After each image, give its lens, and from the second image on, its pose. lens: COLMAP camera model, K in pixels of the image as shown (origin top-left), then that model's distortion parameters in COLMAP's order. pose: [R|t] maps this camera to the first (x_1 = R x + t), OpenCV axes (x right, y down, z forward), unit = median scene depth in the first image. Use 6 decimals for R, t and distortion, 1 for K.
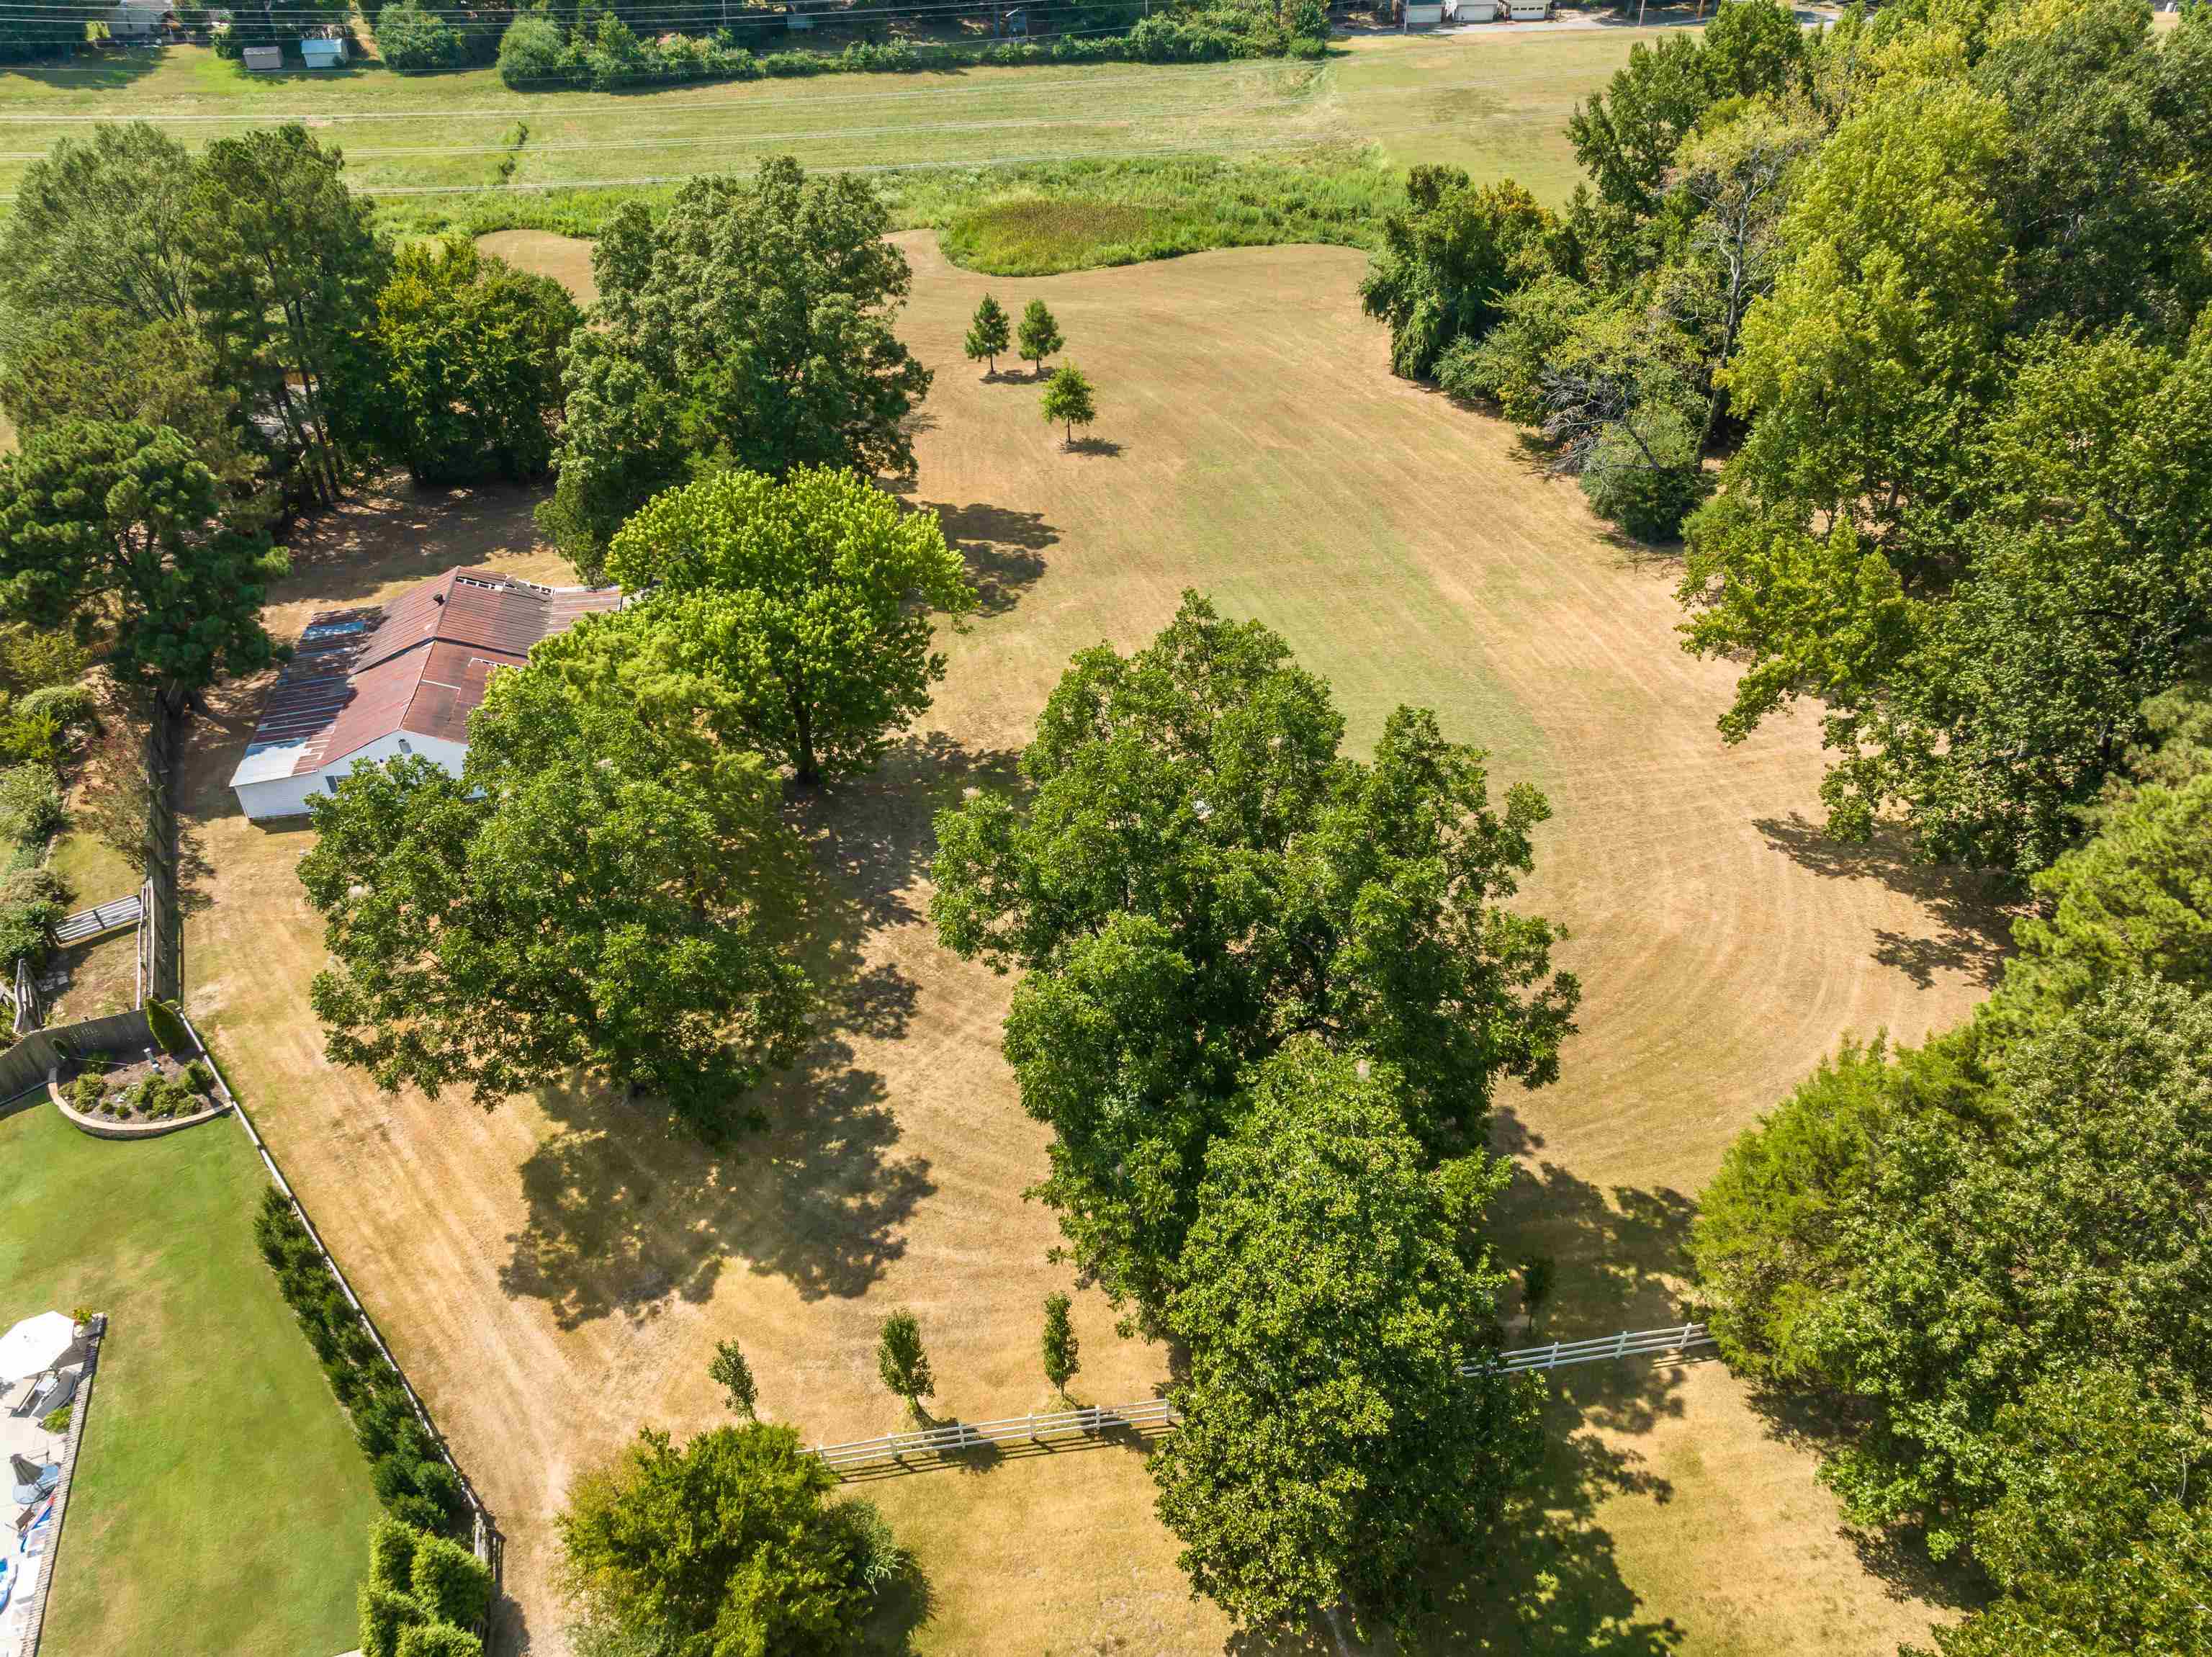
lens RADIAL K [[1547.3, 0, 1106.2], [0, 1547.3, 826.8], [0, 0, 1]] dist [-0.040852, 0.027491]
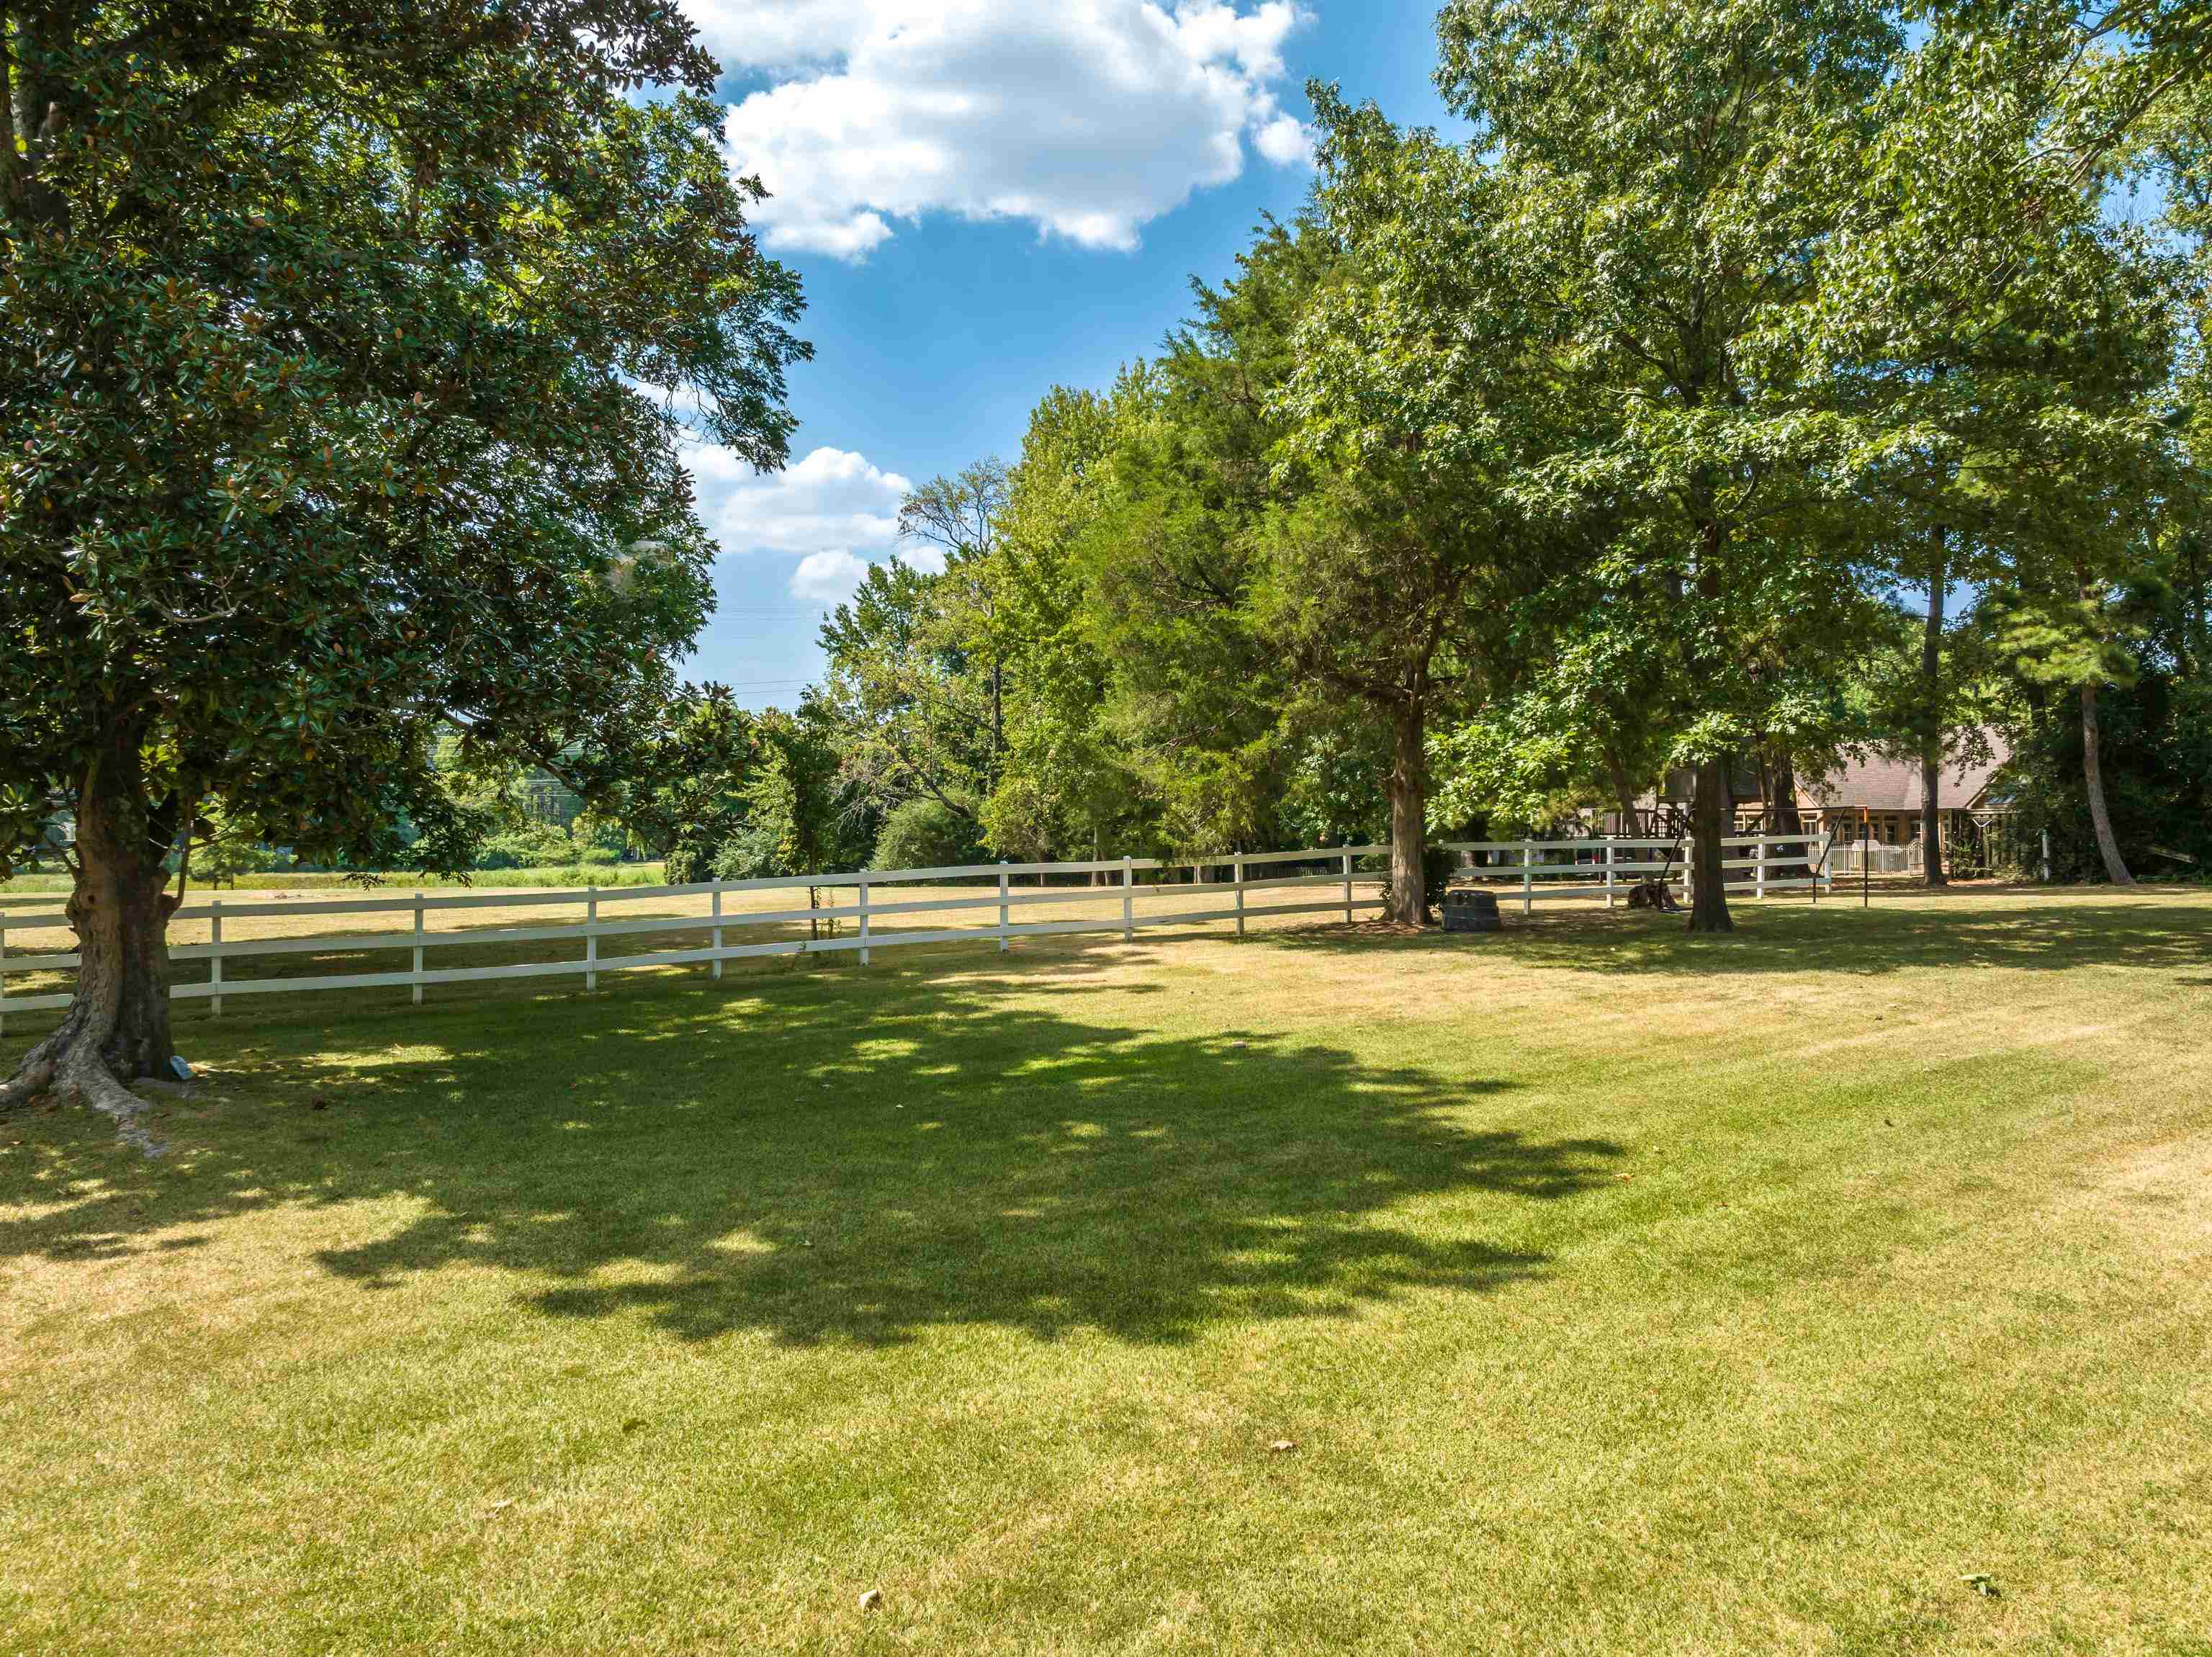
lens RADIAL K [[1547.3, 0, 1113.3], [0, 1547.3, 822.7], [0, 0, 1]] dist [-0.040852, 0.027491]
pose [[0.918518, 0.008513, 0.395288, 0.071575], [0.235981, 0.790366, -0.565363, 0.235075], [-0.317235, 0.612576, 0.723956, 0.254973]]
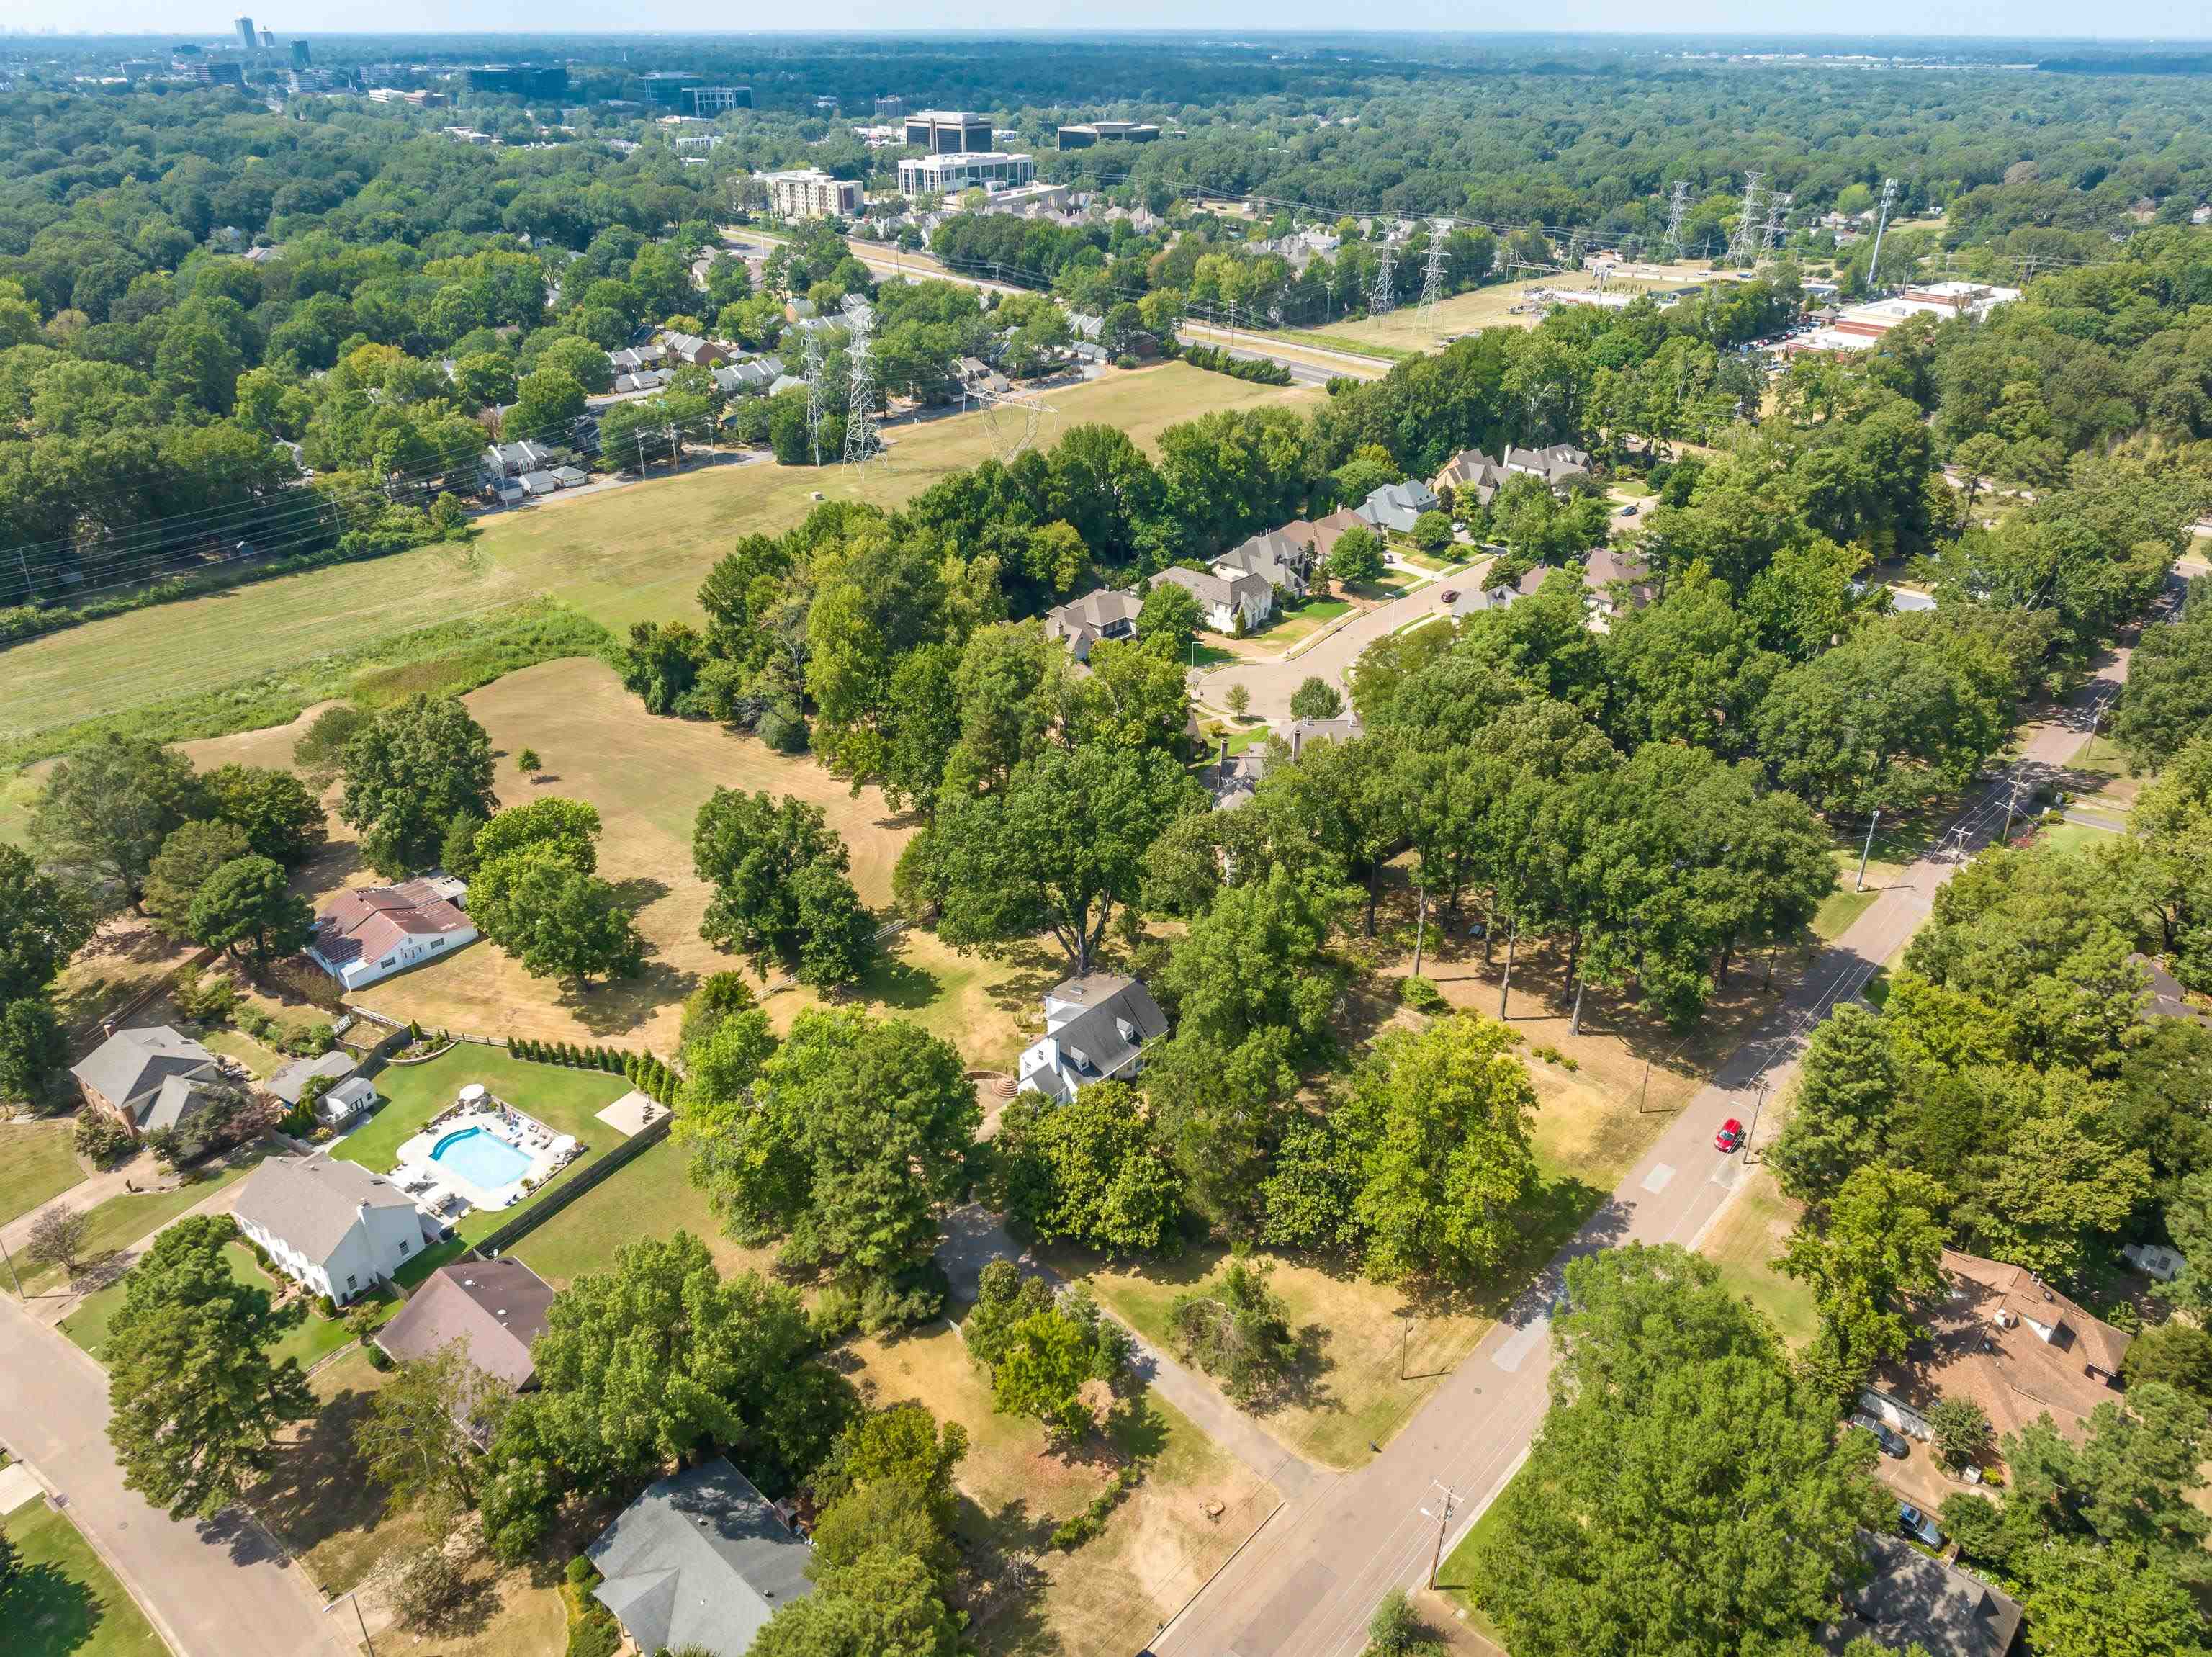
lens RADIAL K [[1547.3, 0, 1107.4], [0, 1547.3, 821.3], [0, 0, 1]] dist [-0.040852, 0.027491]
pose [[0.789460, -0.276971, 0.547759, -0.532396], [0.367436, 0.928093, -0.060283, 0.209227], [-0.491675, 0.248857, 0.834461, -1.076587]]
